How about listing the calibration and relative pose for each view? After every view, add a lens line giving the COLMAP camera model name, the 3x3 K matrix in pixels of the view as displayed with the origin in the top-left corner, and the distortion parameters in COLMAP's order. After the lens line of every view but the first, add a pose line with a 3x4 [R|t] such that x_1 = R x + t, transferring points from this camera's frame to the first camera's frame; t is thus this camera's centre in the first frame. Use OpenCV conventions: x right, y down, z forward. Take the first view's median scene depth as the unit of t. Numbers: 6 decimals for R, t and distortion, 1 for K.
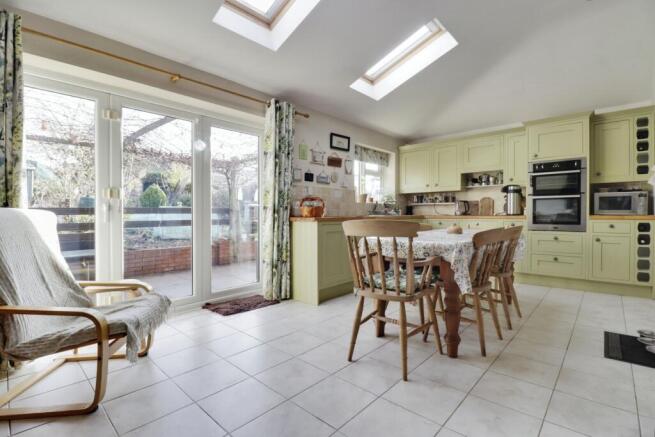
lens RADIAL K [[305.2, 0, 331.9], [0, 305.2, 215.1], [0, 0, 1]] dist [0.001569, -0.011853]
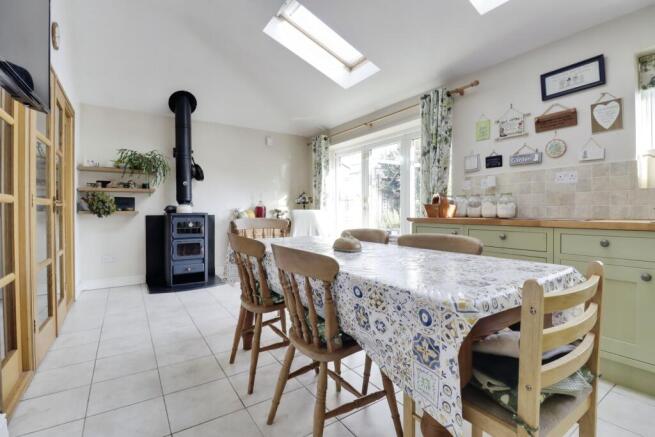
lens RADIAL K [[305.2, 0, 331.9], [0, 305.2, 215.1], [0, 0, 1]] dist [0.001569, -0.011853]
pose [[-0.232844, 0.018393, -0.972340, 0.747357], [-0.003820, 0.999796, 0.019828, -0.012925], [0.972507, 0.008331, -0.232726, 0.842287]]
